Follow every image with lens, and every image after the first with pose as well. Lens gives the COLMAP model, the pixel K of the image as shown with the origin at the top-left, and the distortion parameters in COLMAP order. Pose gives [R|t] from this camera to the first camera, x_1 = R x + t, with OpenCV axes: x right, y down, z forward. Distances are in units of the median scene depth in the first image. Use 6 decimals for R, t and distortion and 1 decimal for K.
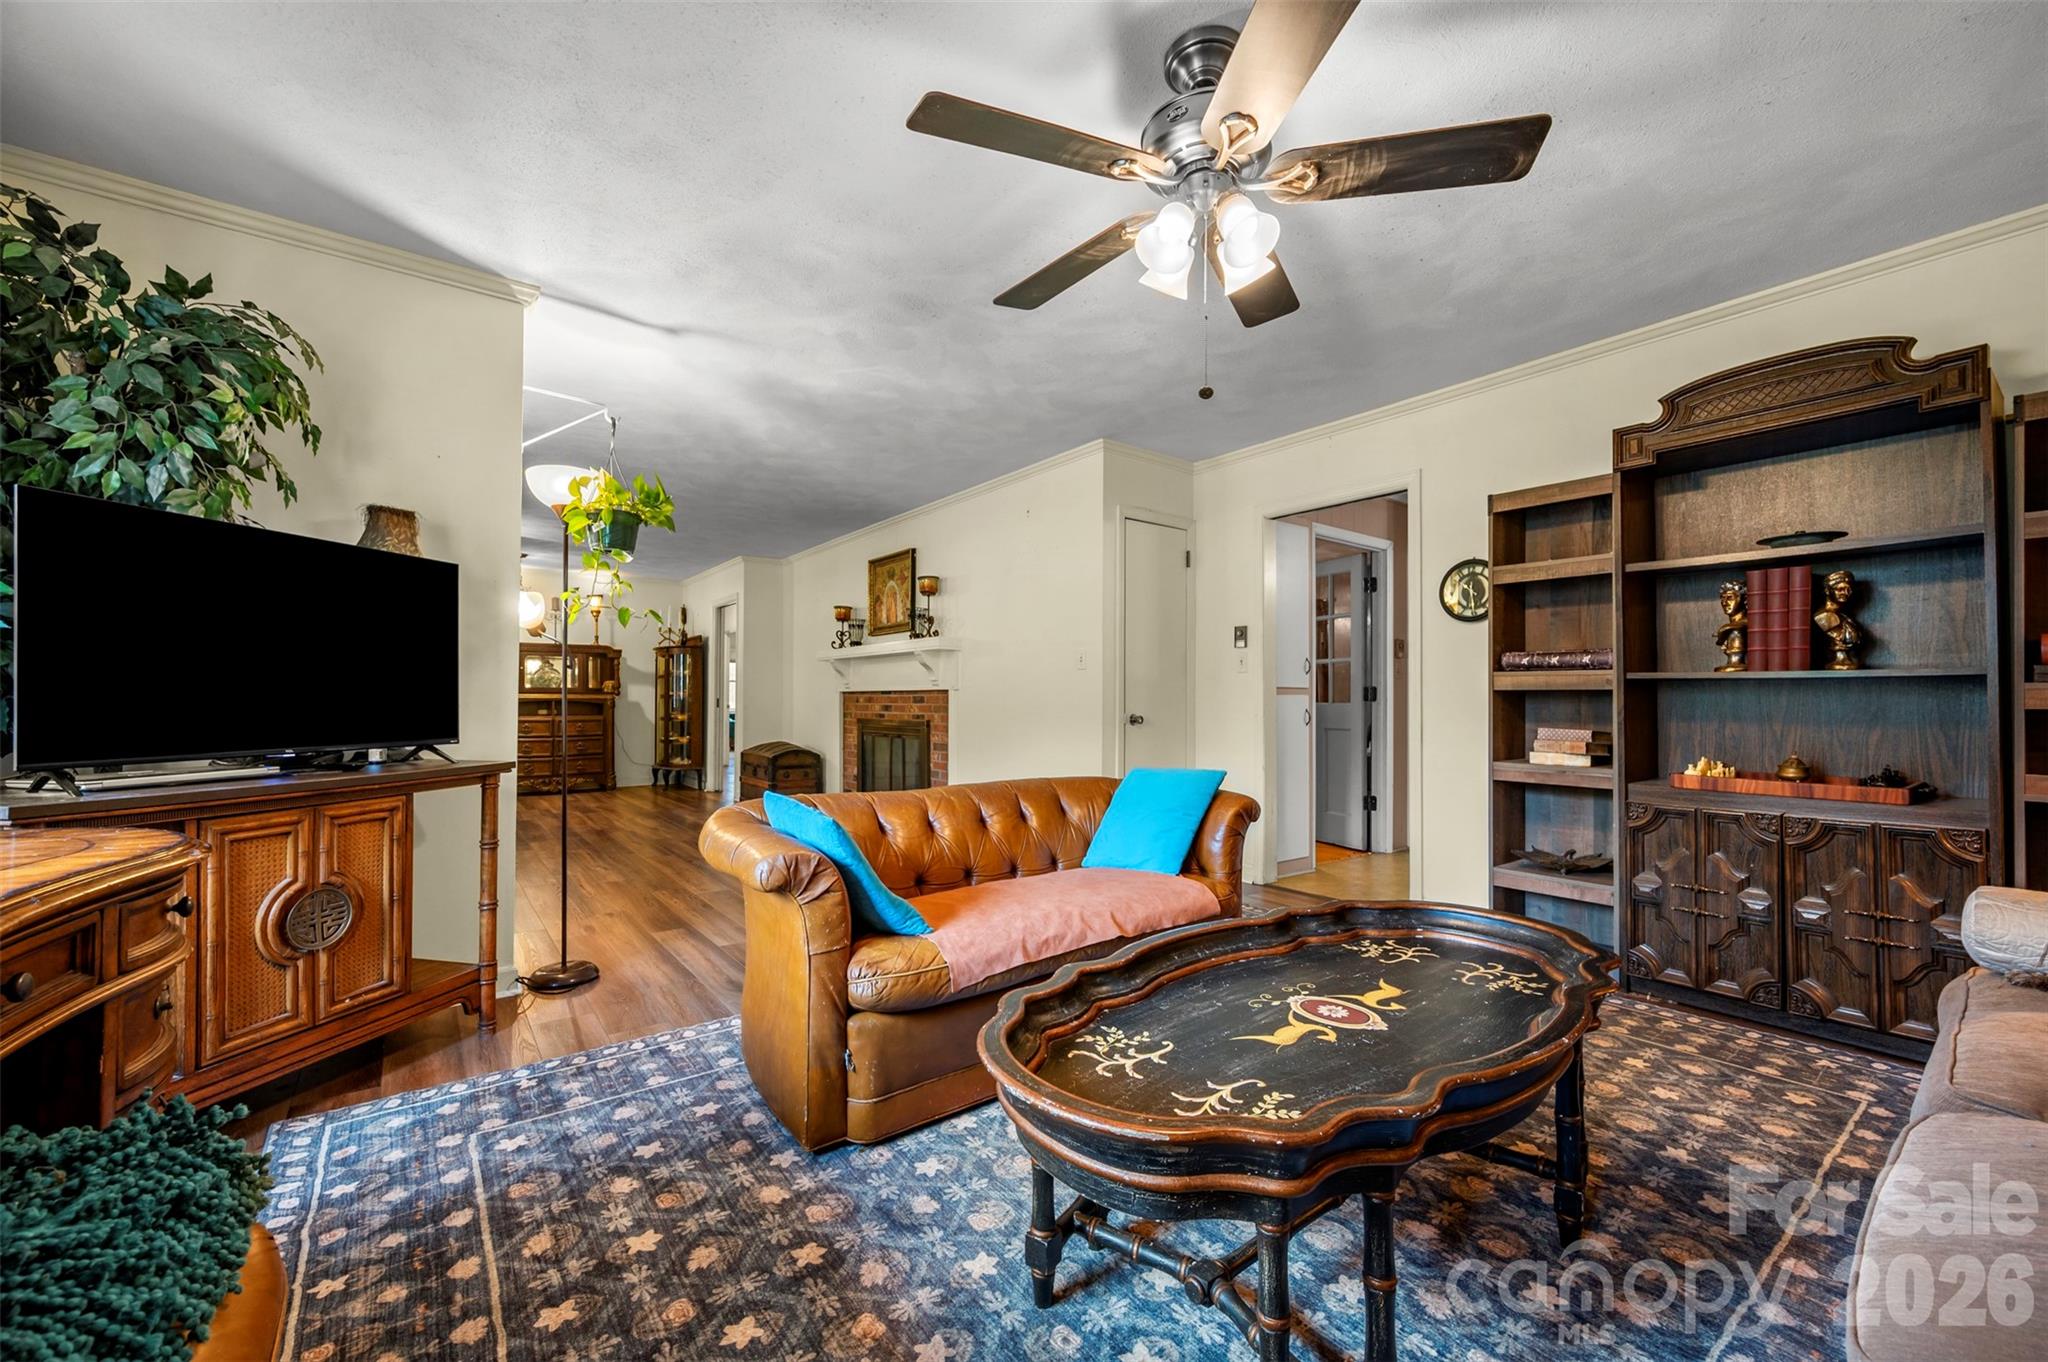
lens RADIAL K [[811.2, 0, 1024.0], [0, 811.2, 681.0], [0, 0, 1]] dist [0.000197, 0.000013]
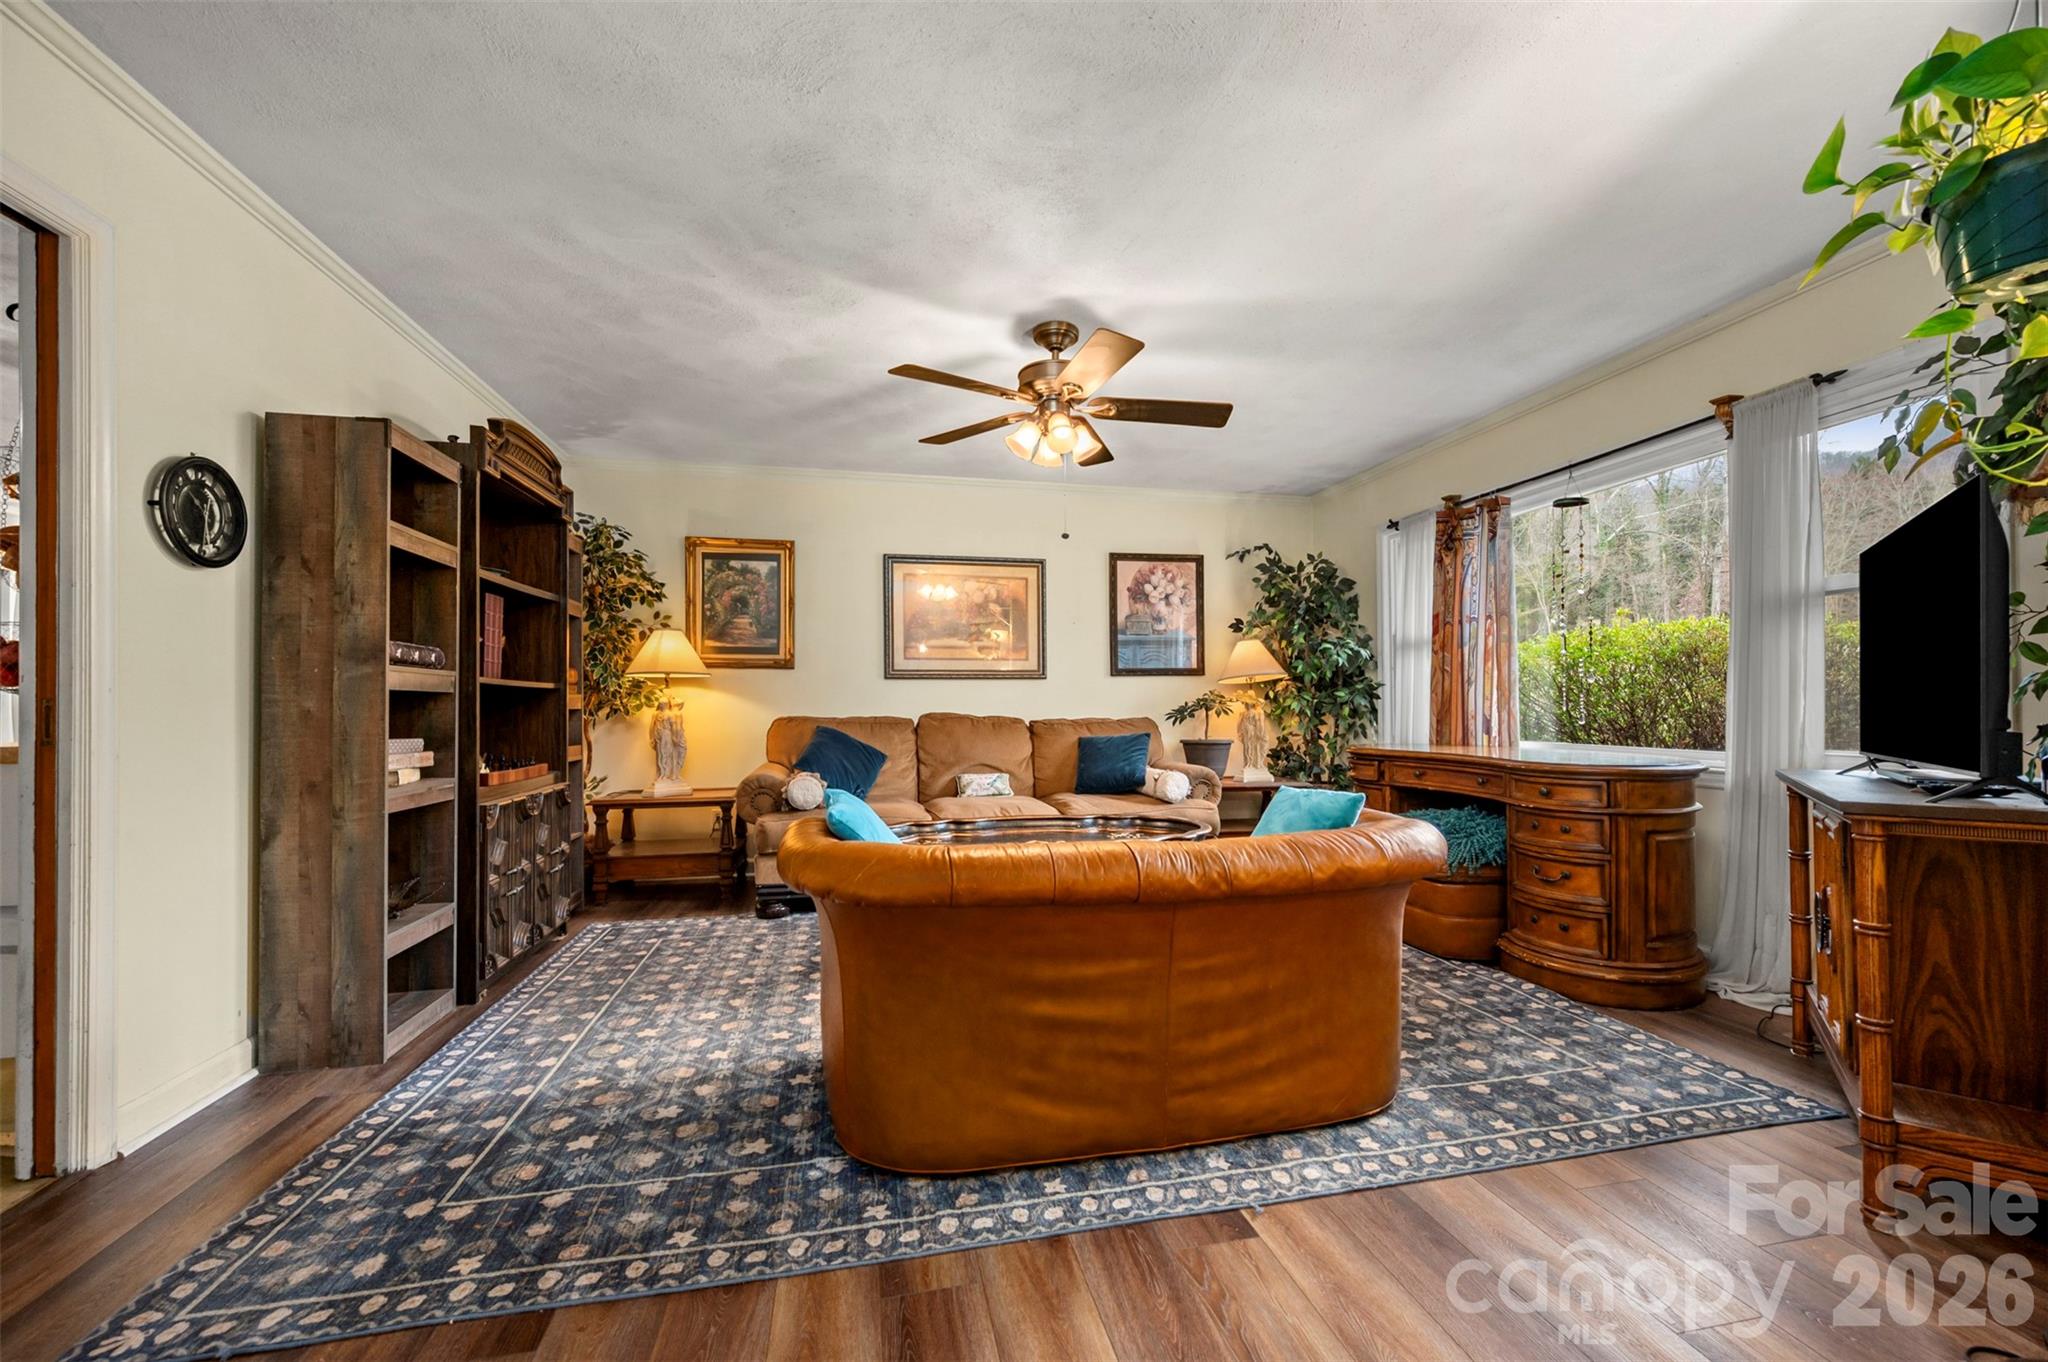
lens RADIAL K [[819.6, 0, 1020.8], [0, 819.6, 713.1], [0, 0, 1]] dist [-0.000166, 0.000097]
pose [[-0.904119, -0.005267, 0.427249, -0.247224], [-0.011903, 0.999846, -0.012864, 0.034426], [-0.427115, -0.016716, -0.904043, 1.438201]]
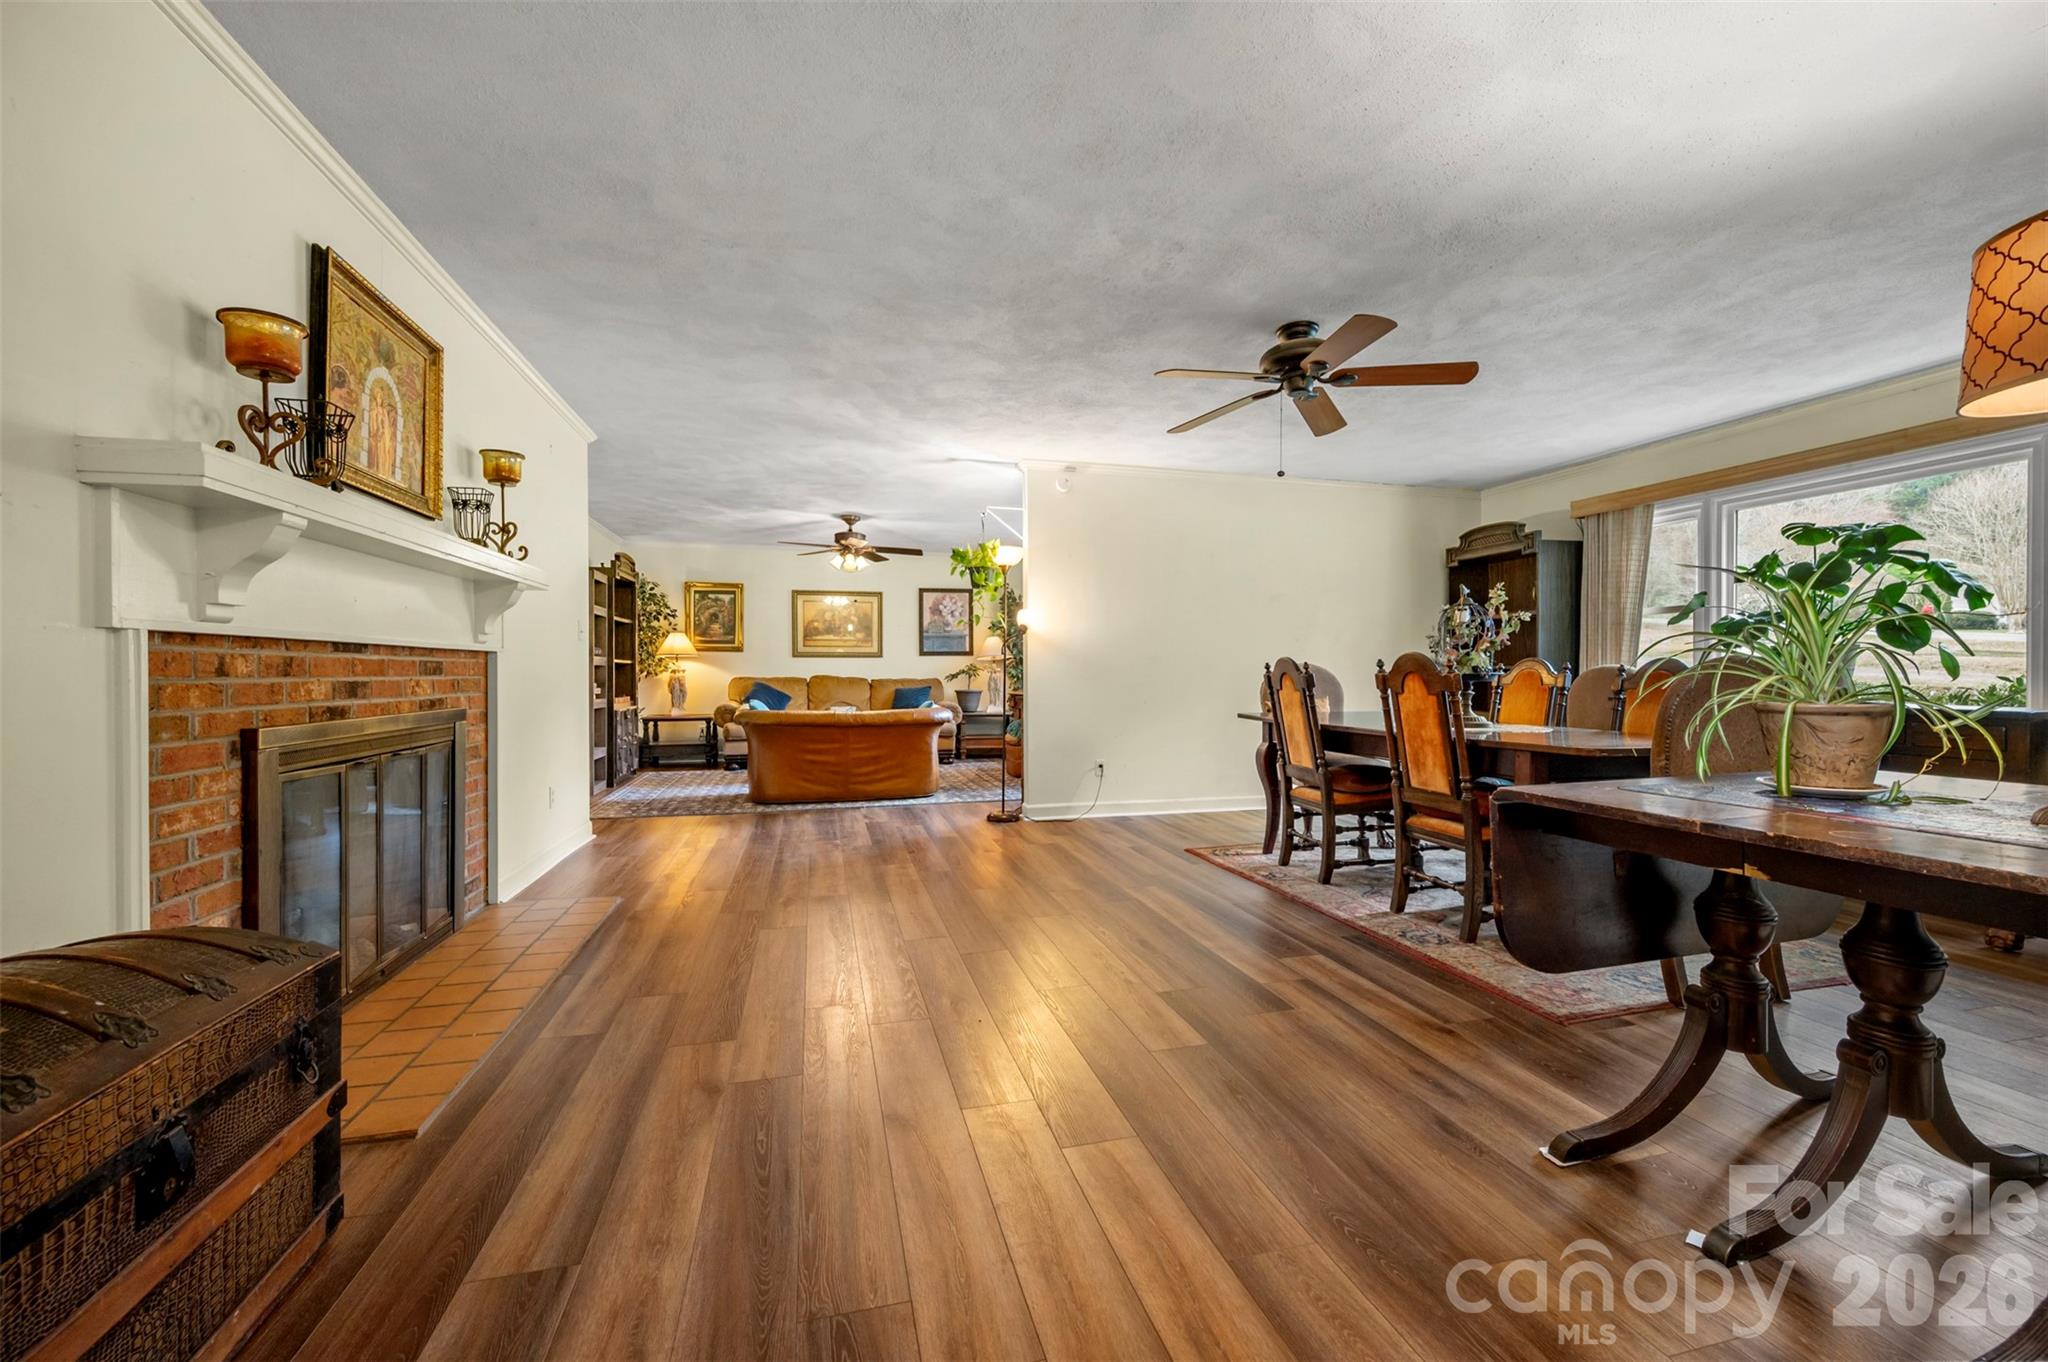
lens RADIAL K [[811.2, 0, 1024.0], [0, 811.2, 681.0], [0, 0, 1]] dist [0.000197, 0.000013]
pose [[-0.925786, -0.008047, 0.377962, -1.230349], [-0.013514, 0.999839, -0.011813, 0.060974], [-0.377806, -0.016044, -0.925746, 2.531800]]
